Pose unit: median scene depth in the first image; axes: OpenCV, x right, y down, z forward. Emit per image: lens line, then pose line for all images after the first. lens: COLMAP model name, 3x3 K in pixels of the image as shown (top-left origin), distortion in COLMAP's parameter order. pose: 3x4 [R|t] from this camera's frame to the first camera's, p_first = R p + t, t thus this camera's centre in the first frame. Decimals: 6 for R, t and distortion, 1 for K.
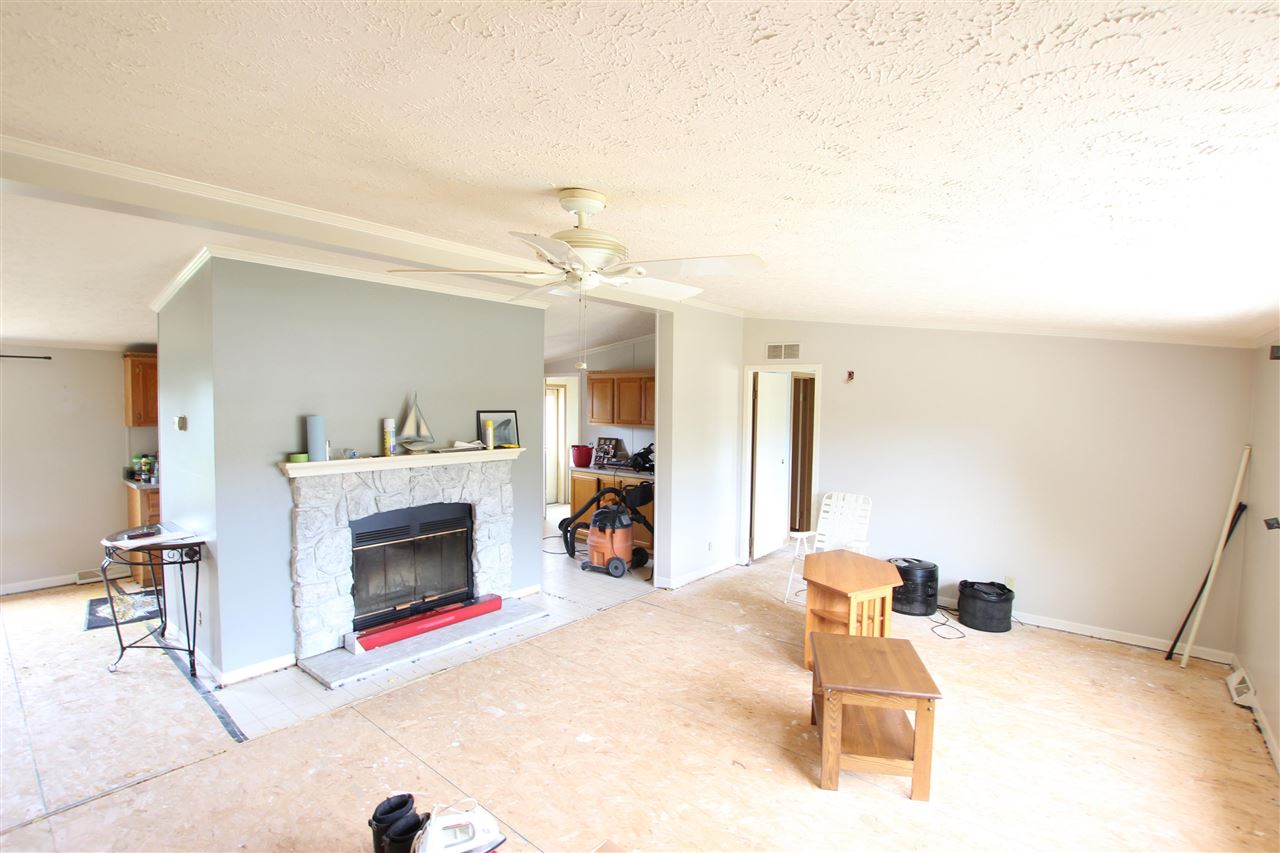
lens RADIAL K [[593.6, 0, 644.5], [0, 593.6, 435.0], [0, 0, 1]] dist [-0.030296, 0.001831]
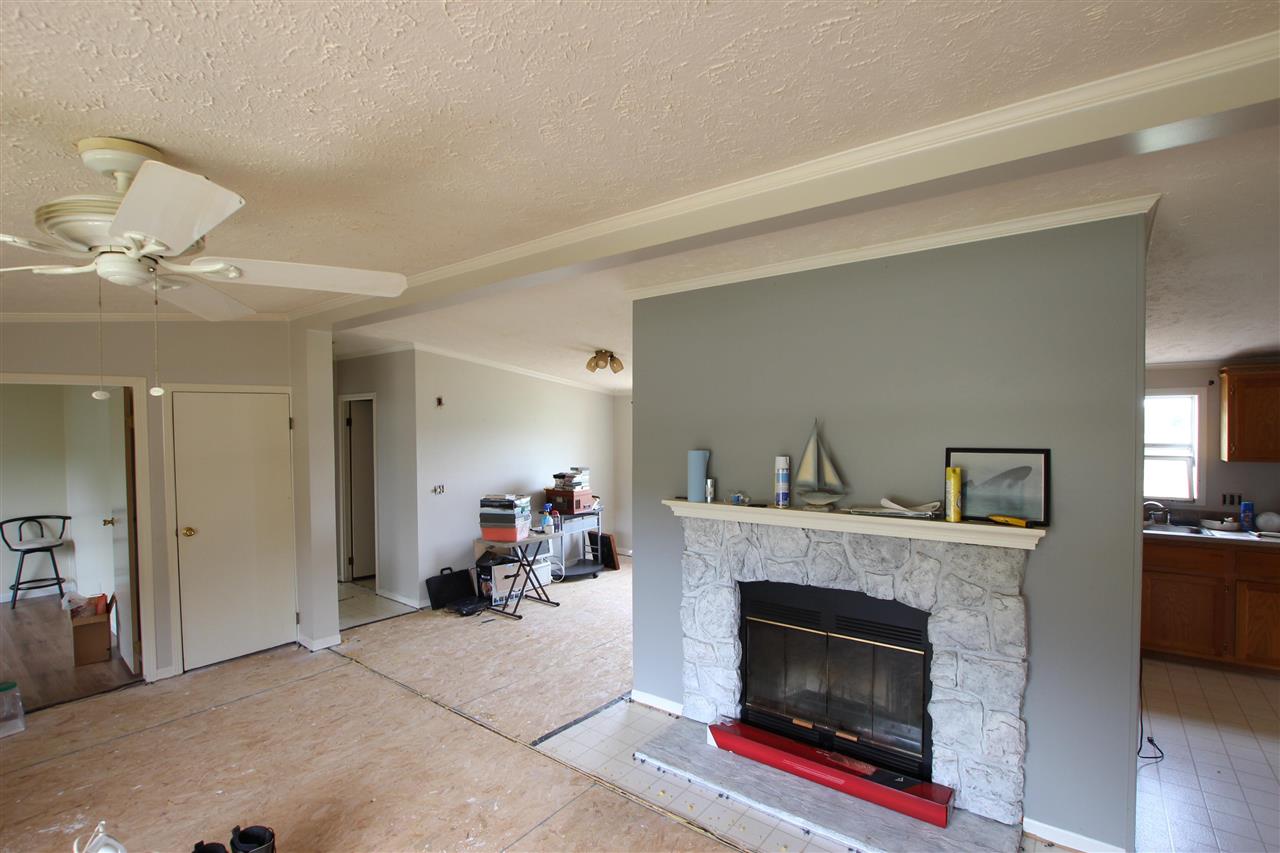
lens RADIAL K [[593.6, 0, 638.1], [0, 593.6, 428.4], [0, 0, 1]] dist [-0.030296, 0.001831]
pose [[0.024549, -0.005097, -0.999686, 0.273988], [-0.038717, 0.999232, -0.006046, -0.046892], [0.998949, 0.038853, 0.024332, 0.728922]]
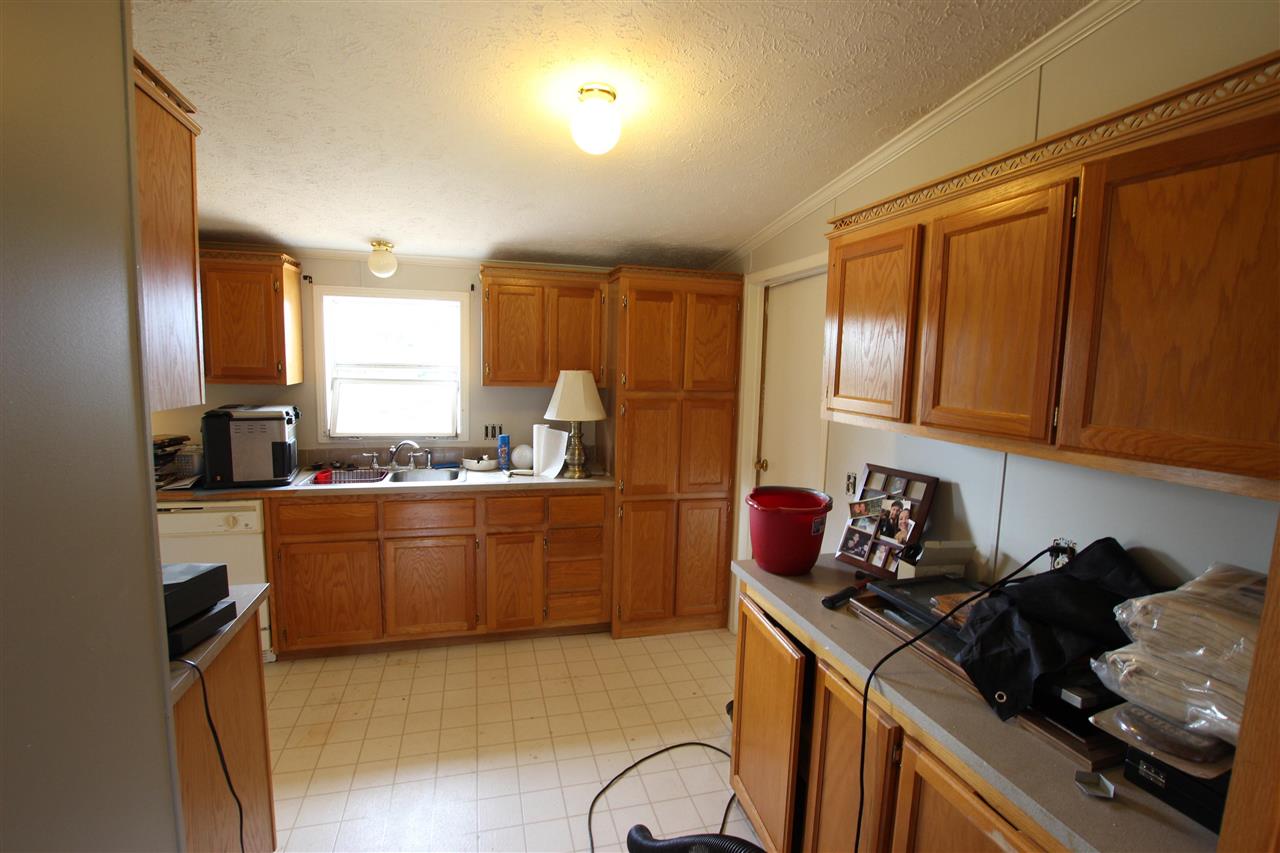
lens RADIAL K [[593.6, 0, 638.4], [0, 593.6, 427.2], [0, 0, 1]] dist [-0.030296, 0.001831]
pose [[0.813282, 0.077333, -0.576708, -0.008804], [-0.045635, 0.996553, 0.069276, -0.045337], [0.580077, -0.030023, 0.814008, 1.173220]]
